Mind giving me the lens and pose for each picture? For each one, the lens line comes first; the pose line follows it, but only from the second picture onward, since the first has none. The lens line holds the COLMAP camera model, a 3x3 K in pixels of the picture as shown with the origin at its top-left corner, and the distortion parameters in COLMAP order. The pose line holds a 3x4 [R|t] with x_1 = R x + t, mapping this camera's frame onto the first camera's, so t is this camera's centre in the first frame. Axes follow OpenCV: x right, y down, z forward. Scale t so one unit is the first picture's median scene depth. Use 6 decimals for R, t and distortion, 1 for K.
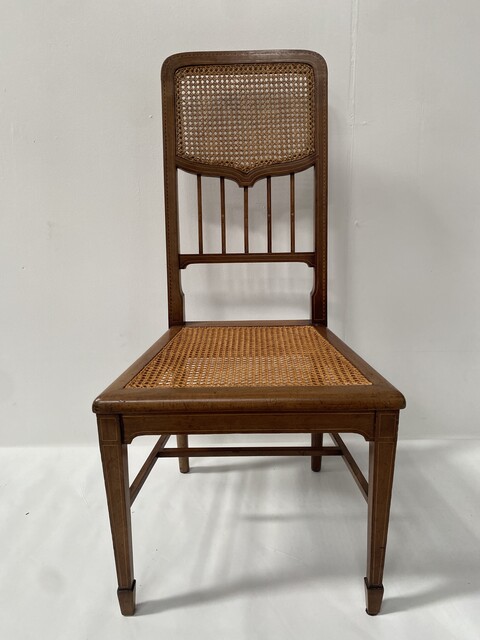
lens RADIAL K [[483.0, 0, 240.0], [0, 483.0, 320.0], [0, 0, 1]] dist [0.000476, -0.006430]
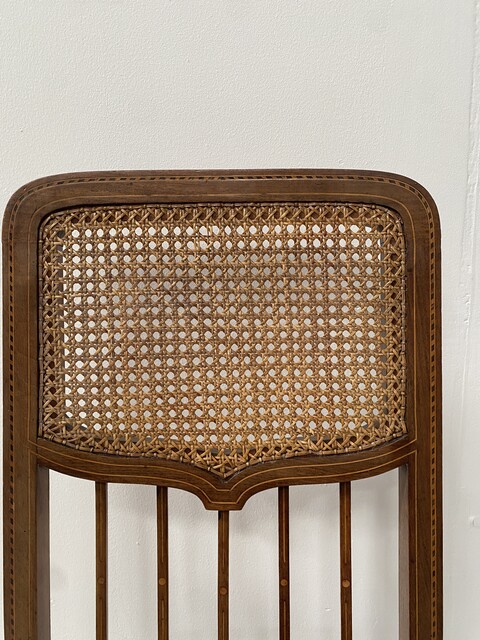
lens RADIAL K [[499.1, 0, 240.0], [0, 499.1, 320.0], [0, 0, 1]] dist [0.007782, -0.008384]
pose [[0.999908, 0.010847, 0.008099, 0.020771], [-0.010061, 0.995758, -0.091460, -0.396077], [-0.009056, 0.091370, 0.995776, 0.601378]]
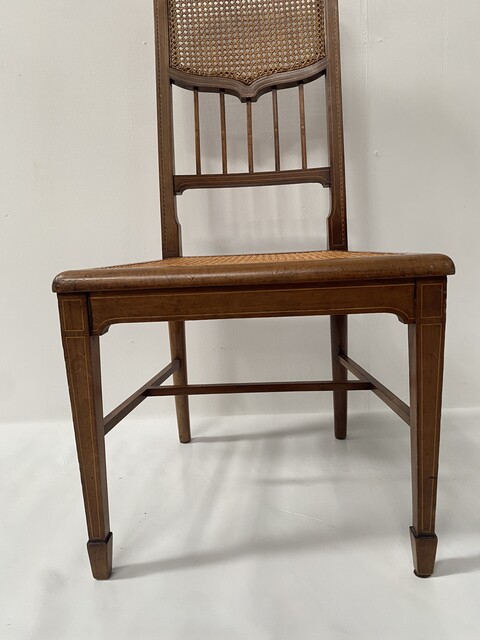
lens RADIAL K [[490.5, 0, 240.0], [0, 490.5, 320.0], [0, 0, 1]] dist [-0.043369, 0.067320]
pose [[0.999186, -0.021581, -0.034093, 0.018373], [0.018107, 0.994913, -0.099094, 0.218767], [0.036058, 0.098396, 0.994494, 0.151737]]
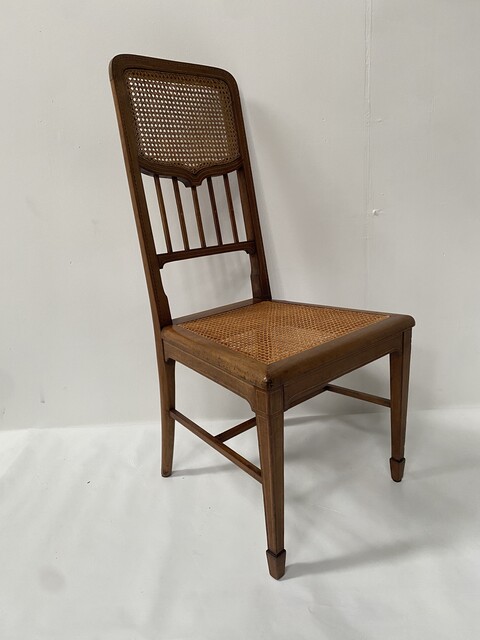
lens RADIAL K [[499.1, 0, 240.0], [0, 499.1, 320.0], [0, 0, 1]] dist [0.007782, -0.008384]
pose [[0.728013, -0.195240, 0.657175, -0.720667], [0.211036, 0.975865, 0.056135, -0.025682], [-0.652274, 0.097820, 0.751645, 0.124225]]
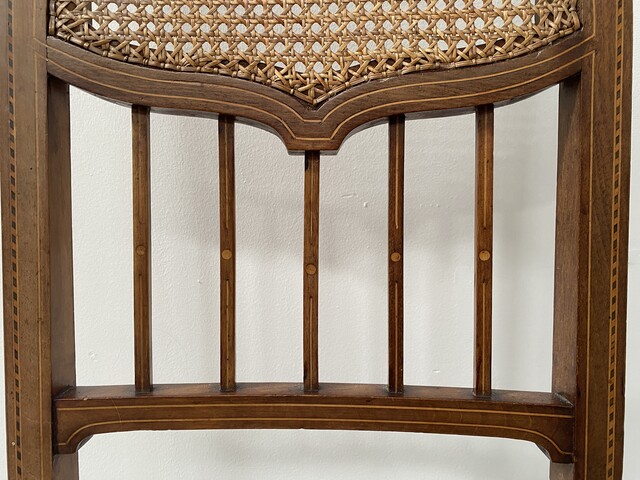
lens RADIAL K [[483.0, 0, 320.0], [0, 483.0, 240.0], [0, 0, 1]] dist [0.000476, -0.006430]
pose [[0.999802, 0.019011, -0.005850, 0.019319], [-0.019310, 0.998229, -0.056267, -0.215395], [0.004770, 0.056369, 0.998399, 0.743245]]
